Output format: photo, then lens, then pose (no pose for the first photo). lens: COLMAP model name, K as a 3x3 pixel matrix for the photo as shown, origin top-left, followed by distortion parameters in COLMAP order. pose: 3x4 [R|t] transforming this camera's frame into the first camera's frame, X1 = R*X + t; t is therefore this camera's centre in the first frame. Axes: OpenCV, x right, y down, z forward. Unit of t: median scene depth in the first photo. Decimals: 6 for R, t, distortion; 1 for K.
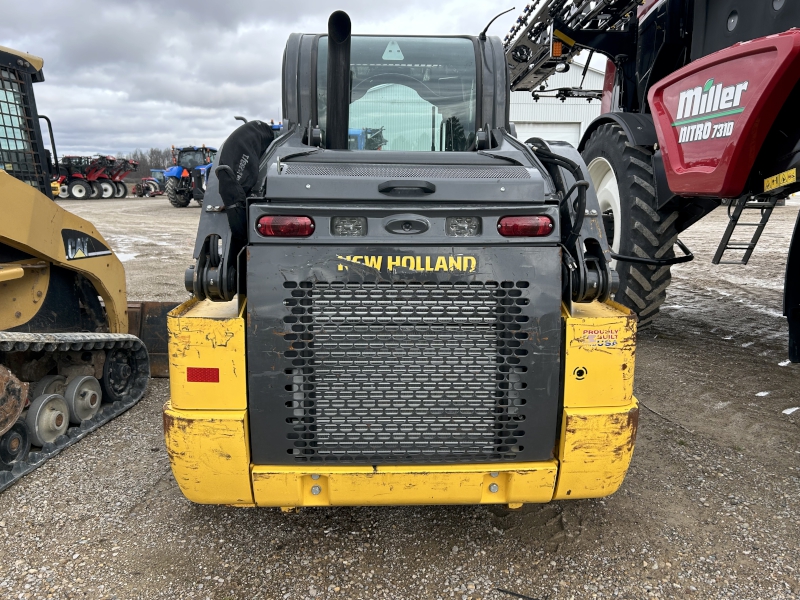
lens RADIAL K [[637.4, 0, 401.5], [0, 637.4, 292.1], [0, 0, 1]] dist [0.044786, -0.046116]
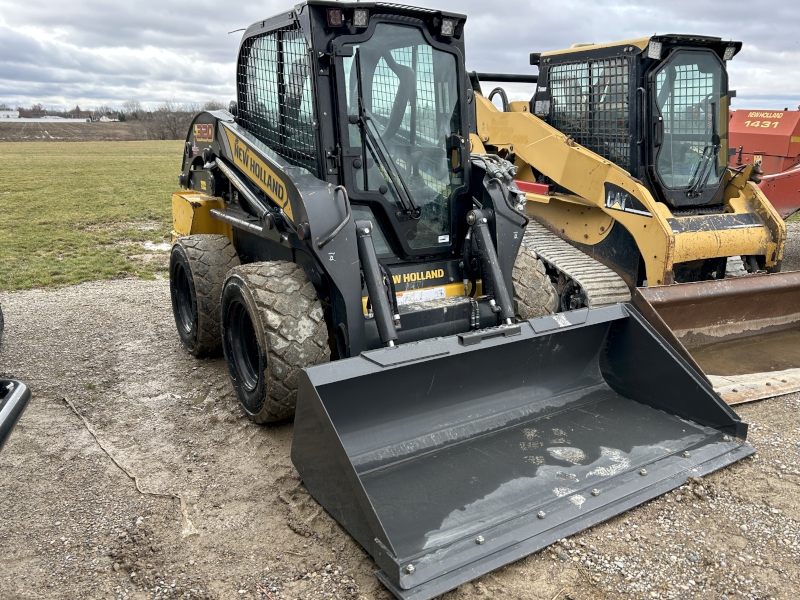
lens RADIAL K [[637.4, 0, 397.3], [0, 637.4, 300.0], [0, 0, 1]] dist [0.044786, -0.046116]
pose [[-0.873911, 0.113417, -0.472670, 0.832780], [-0.093240, 0.915228, 0.392000, -0.633702], [0.477060, 0.386645, -0.789253, 3.518788]]
